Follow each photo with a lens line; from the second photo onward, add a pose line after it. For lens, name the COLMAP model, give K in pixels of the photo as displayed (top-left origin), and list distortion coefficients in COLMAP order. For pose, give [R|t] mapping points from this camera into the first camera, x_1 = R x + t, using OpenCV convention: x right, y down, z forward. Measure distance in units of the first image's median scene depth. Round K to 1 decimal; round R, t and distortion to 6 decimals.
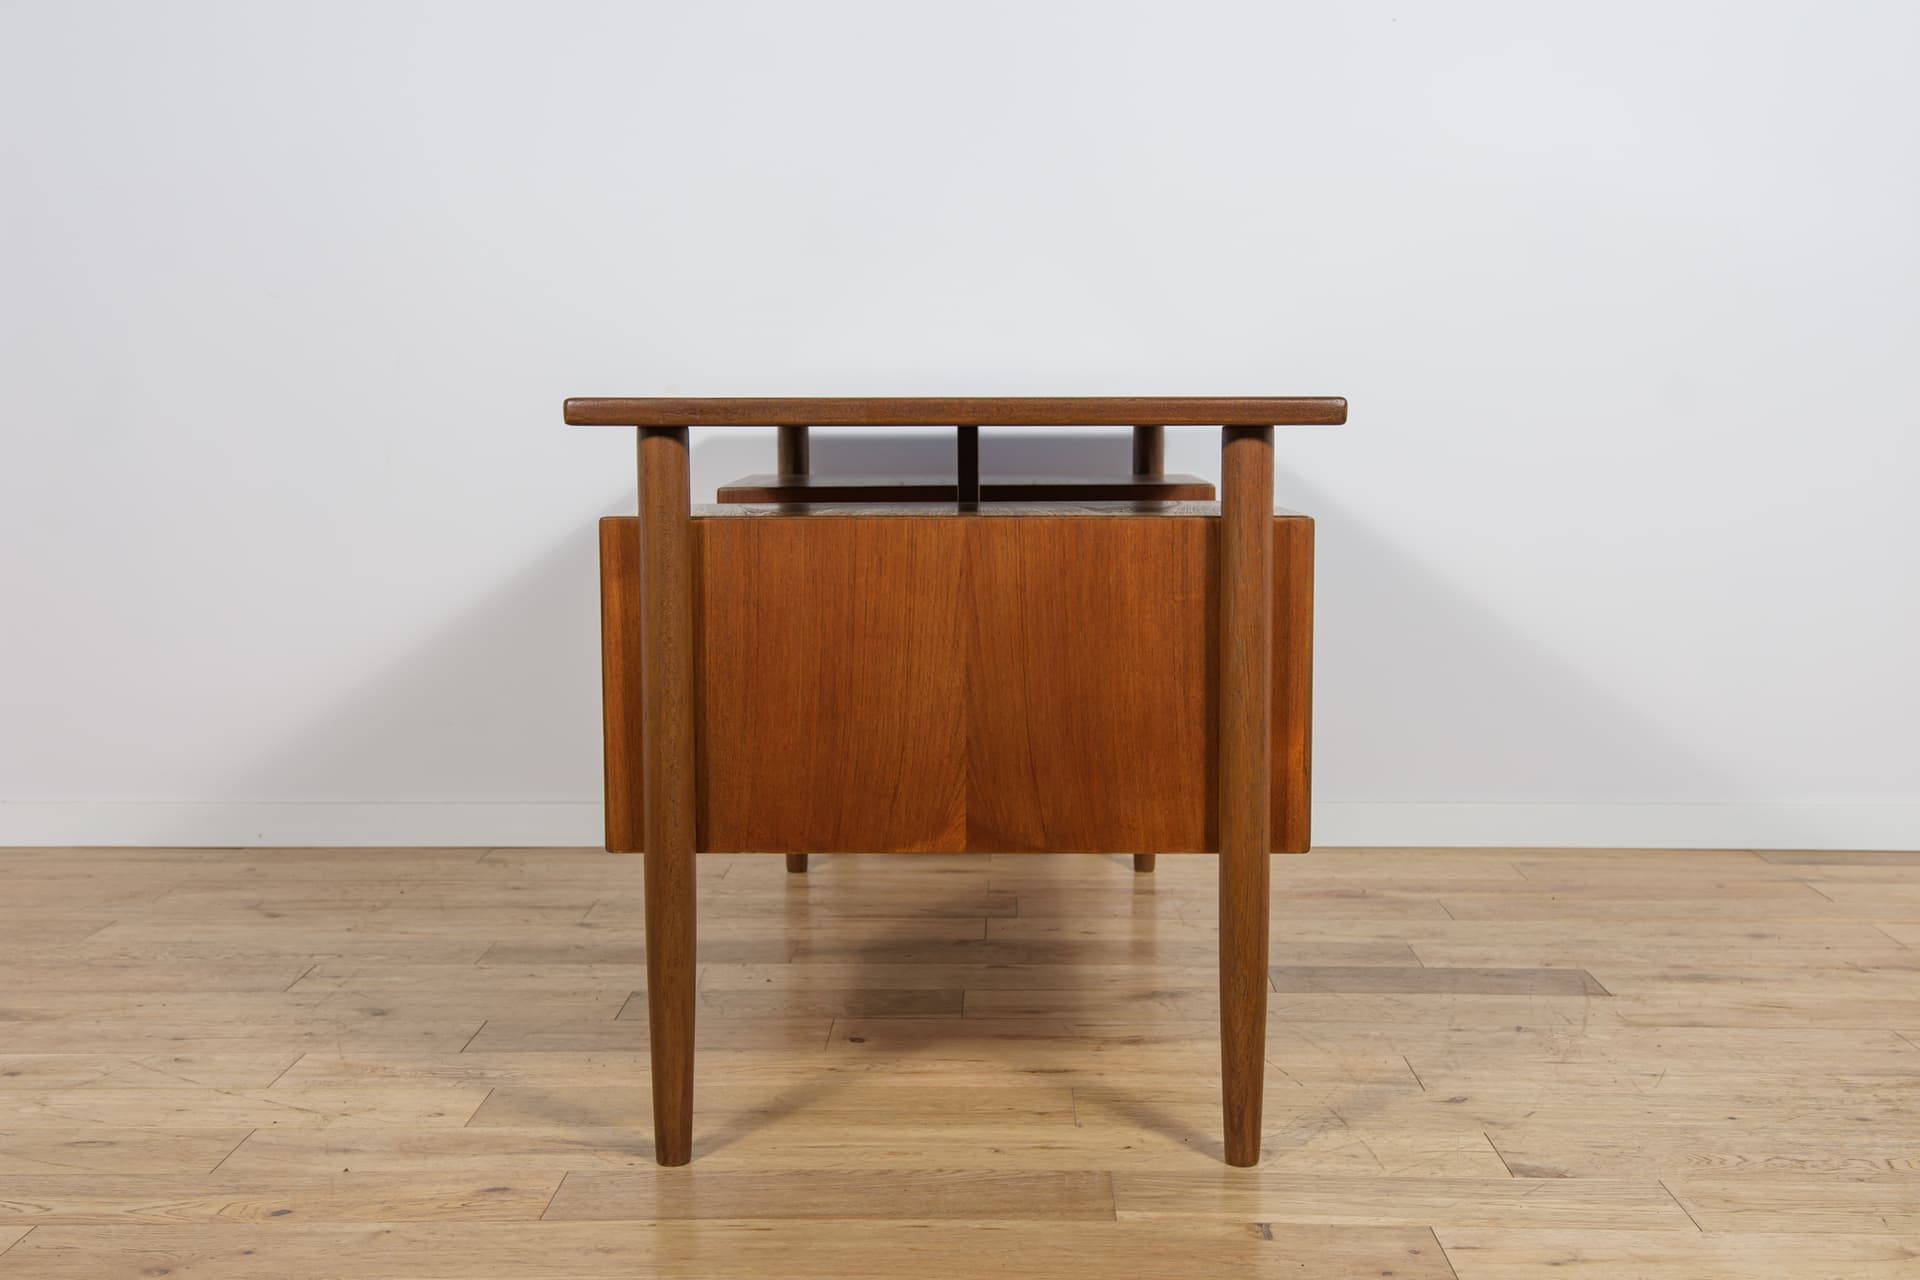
lens RADIAL K [[2275.6, 0, 960.0], [0, 2275.6, 640.0], [0, 0, 1]] dist [0.009536, 0.190773]
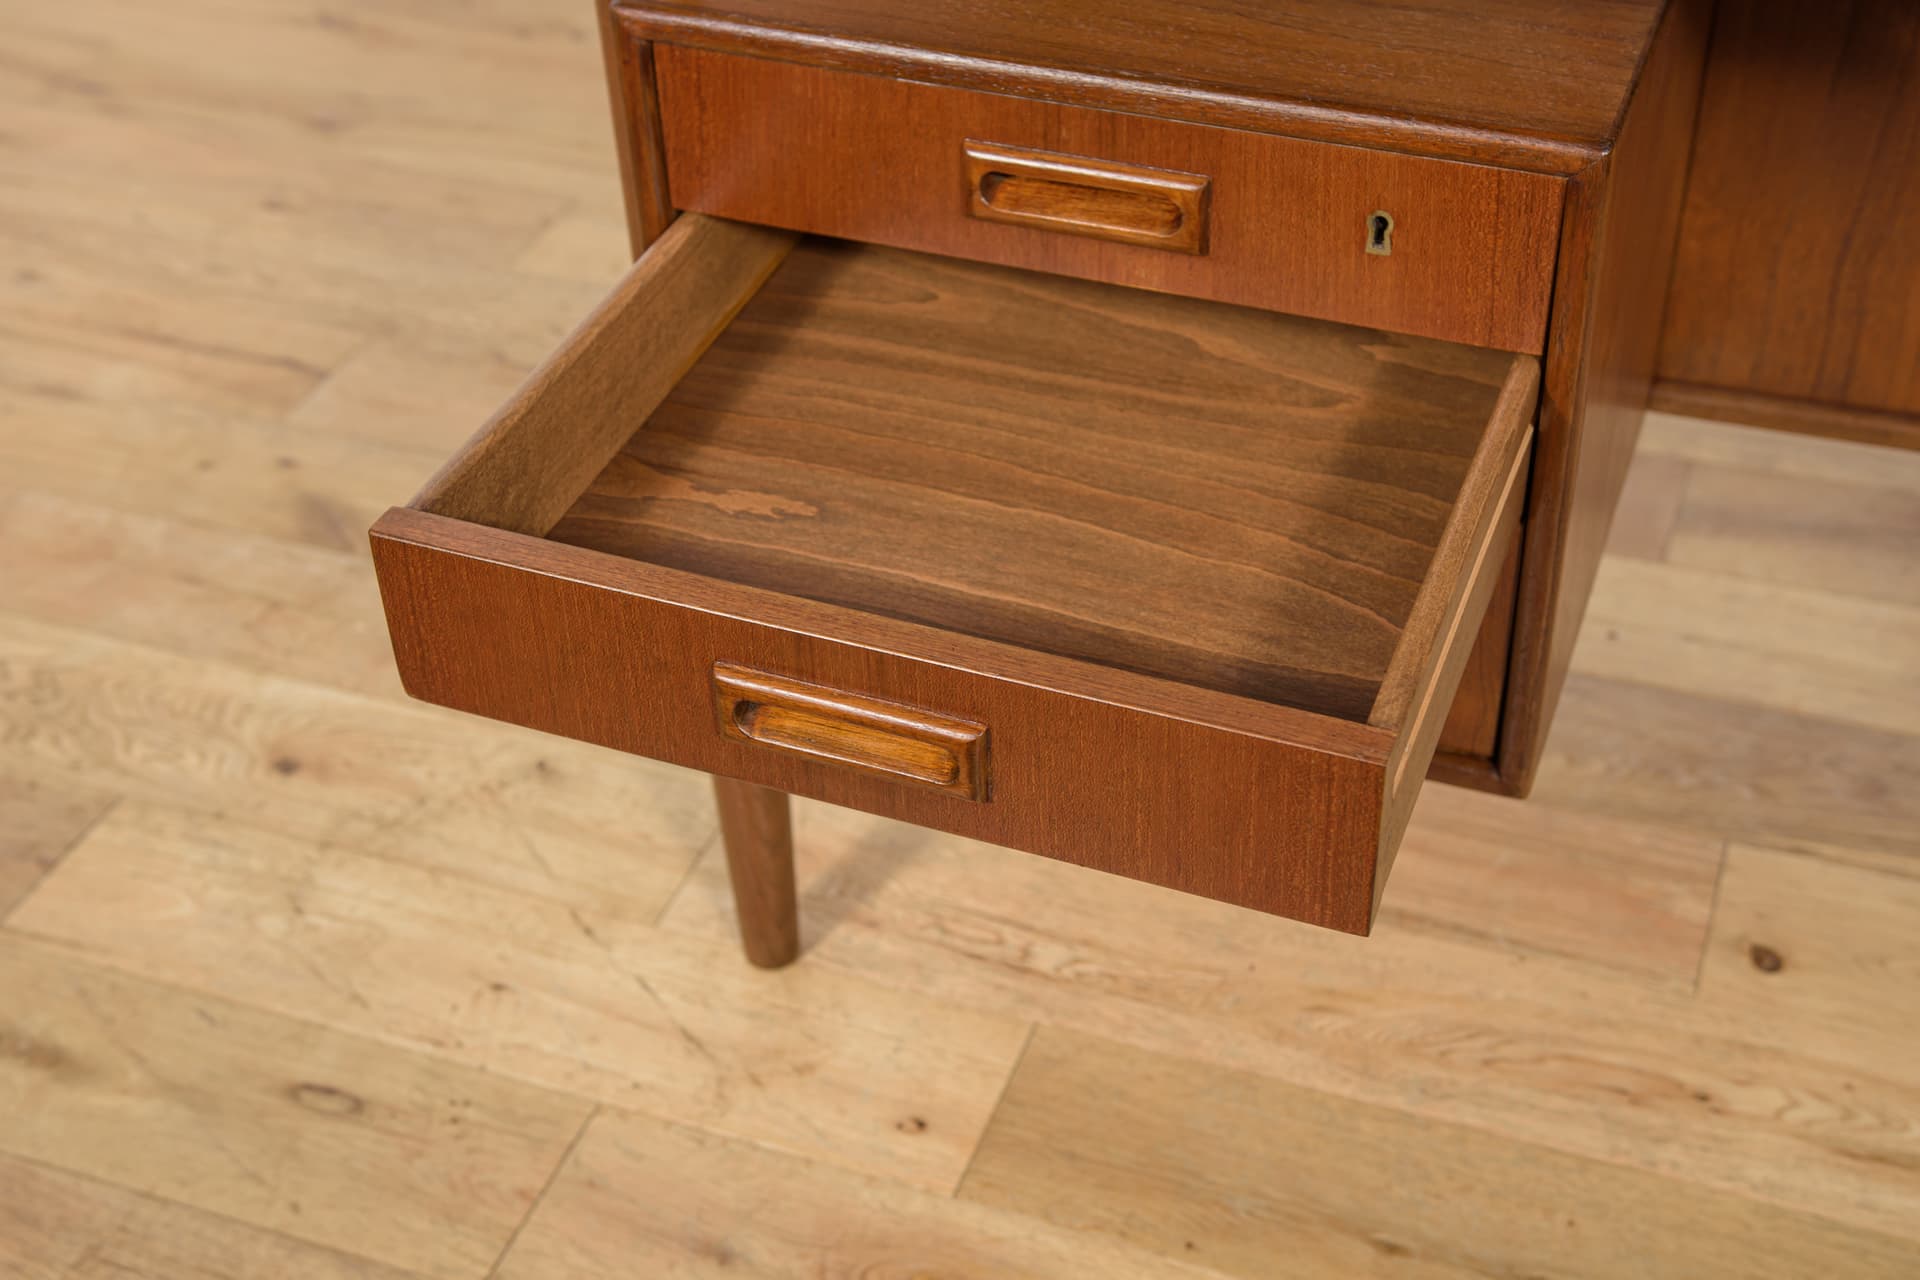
lens RADIAL K [[2495.1, 0, 960.0], [0, 2495.1, 640.0], [0, 0, 1]] dist [0.047008, 0.194724]
pose [[0.940021, 0.180533, -0.289428, -0.069343], [0.005523, 0.840305, 0.542086, -0.195029], [0.341073, -0.511171, 0.788907, 0.584636]]
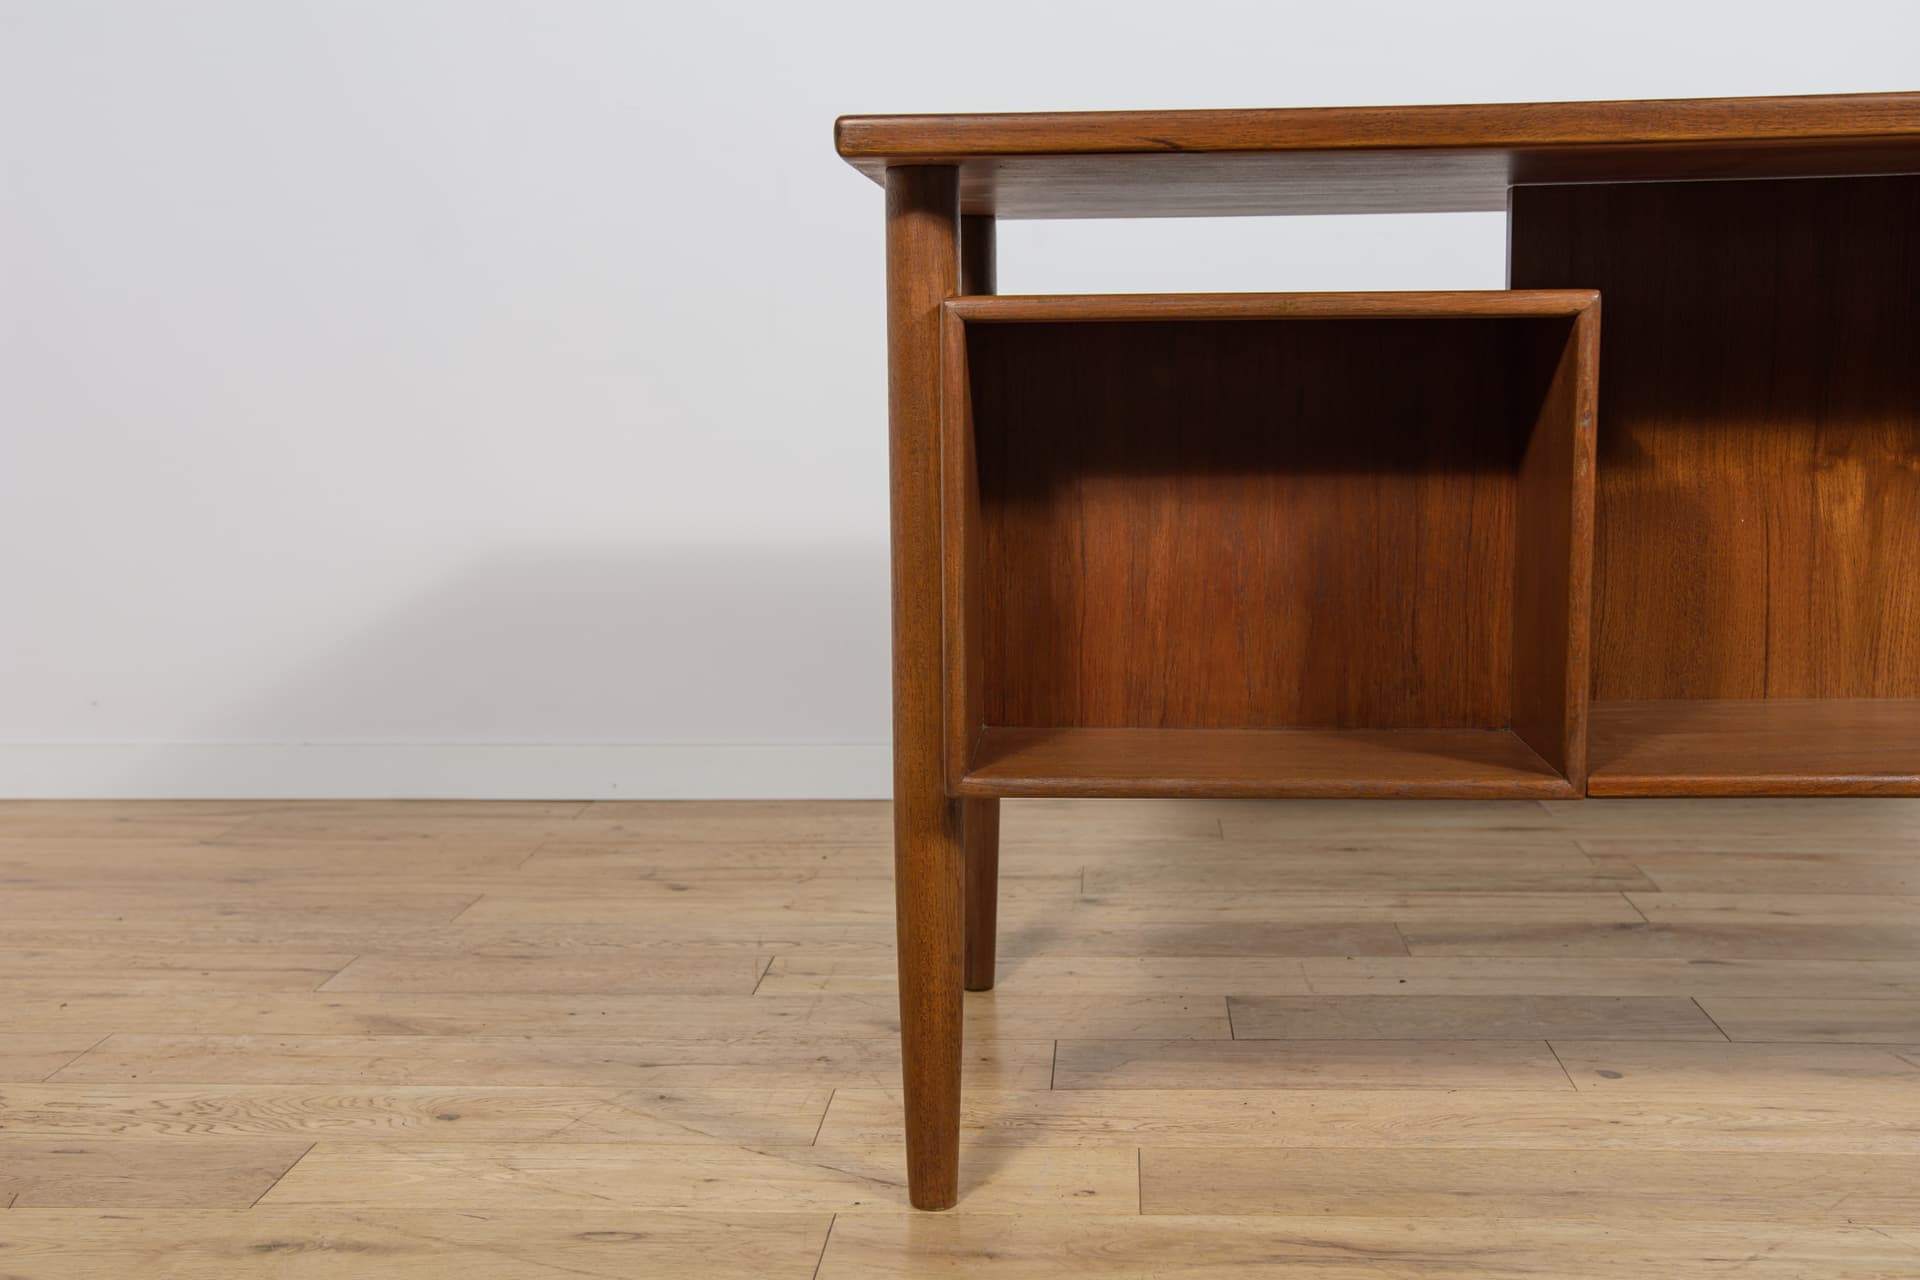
lens RADIAL K [[2275.6, 0, 960.0], [0, 2275.6, 640.0], [0, 0, 1]] dist [0.009536, 0.190773]
pose [[0.998754, -0.006315, -0.049503, -0.224996], [0.007366, 0.999751, 0.021074, 0.027858], [0.049358, -0.021412, 0.998552, 0.313959]]
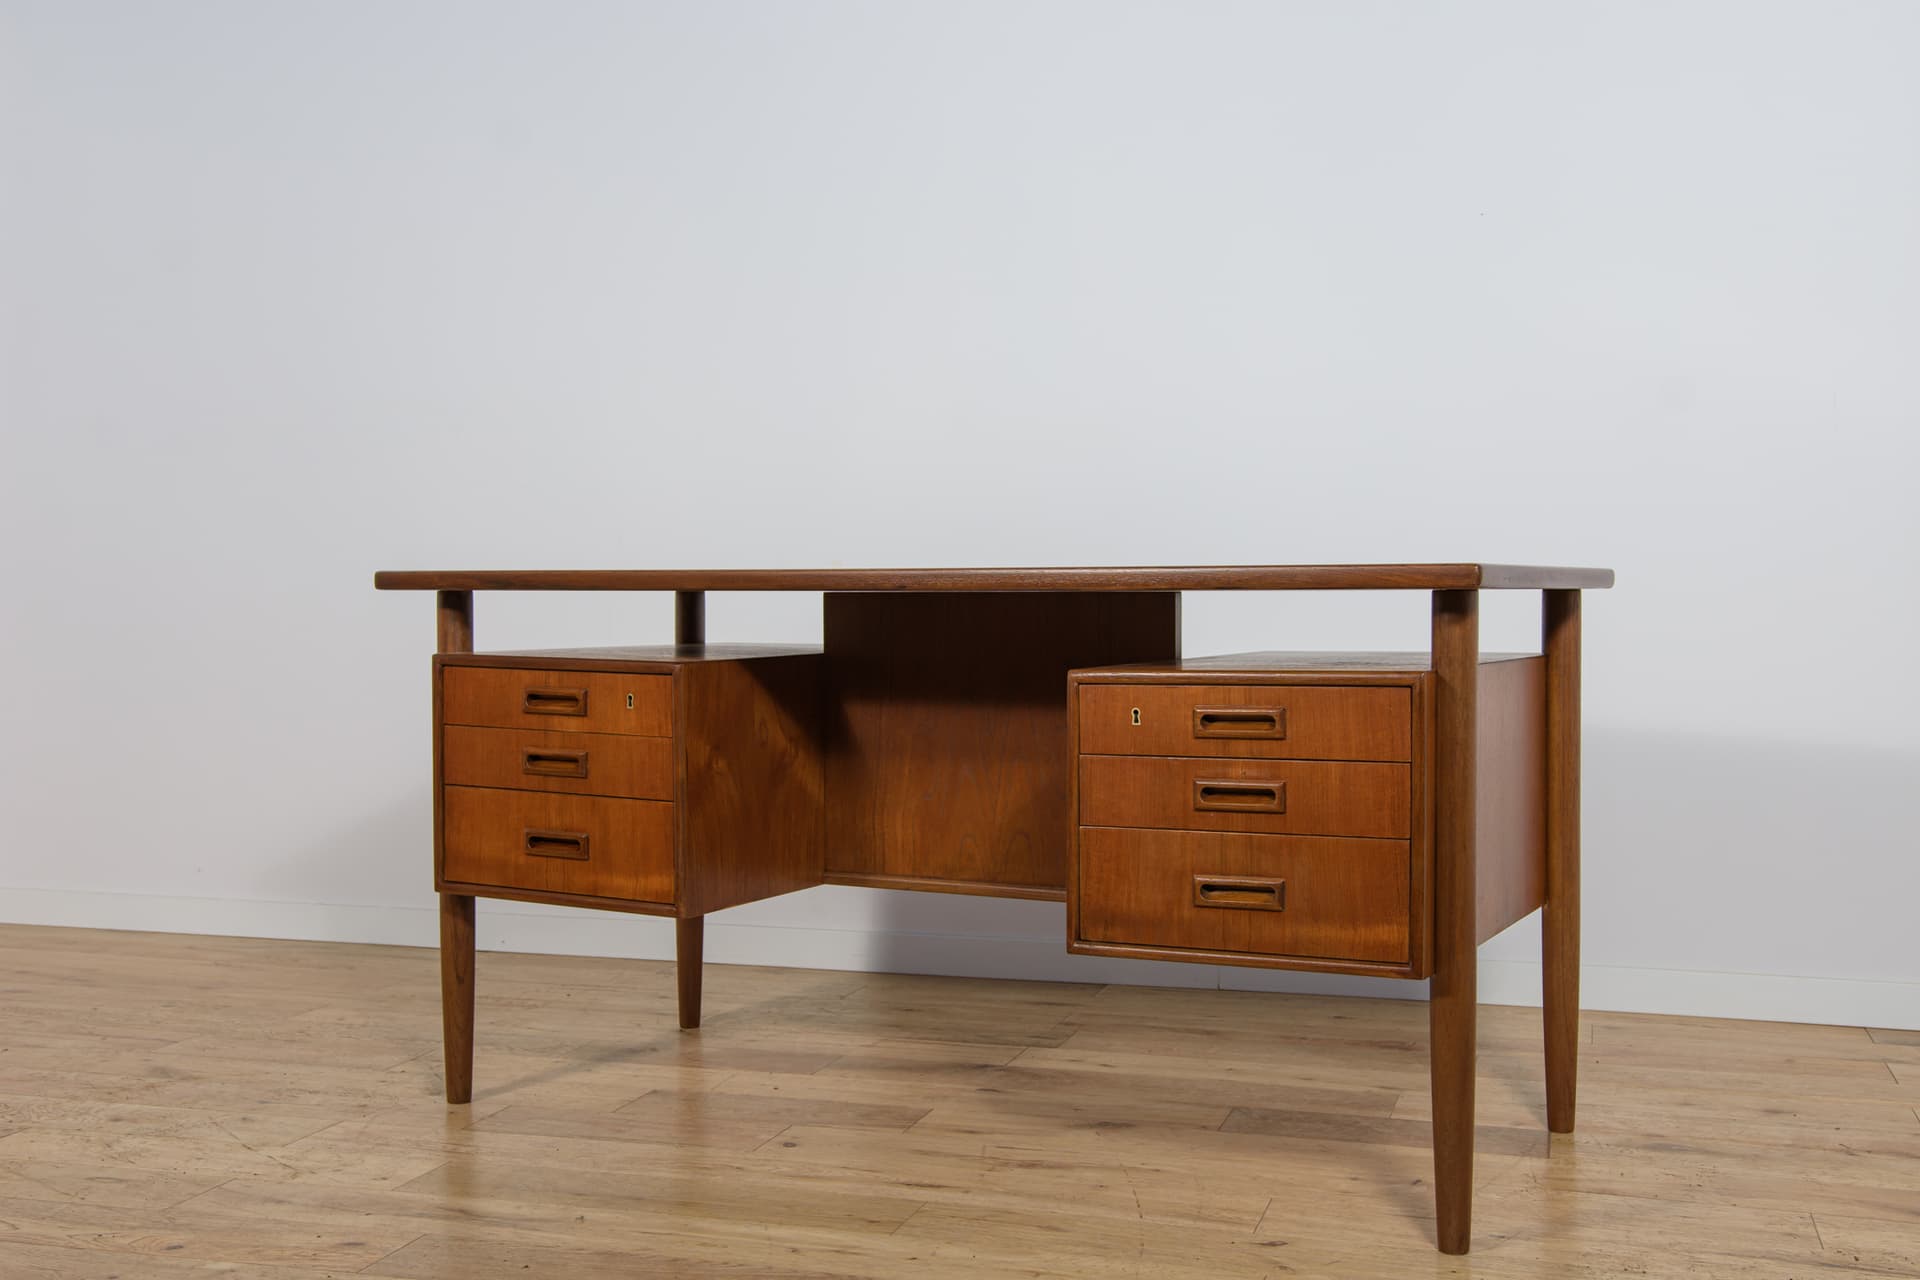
lens RADIAL K [[2054.0, 0, 960.0], [0, 2054.0, 640.0], [0, 0, 1]] dist [-0.012232, 0.131972]
pose [[0.961318, 0.005963, -0.275376, 0.330101], [-0.027593, 0.996821, -0.074739, 0.004347], [0.274055, 0.079446, 0.958427, 0.053689]]
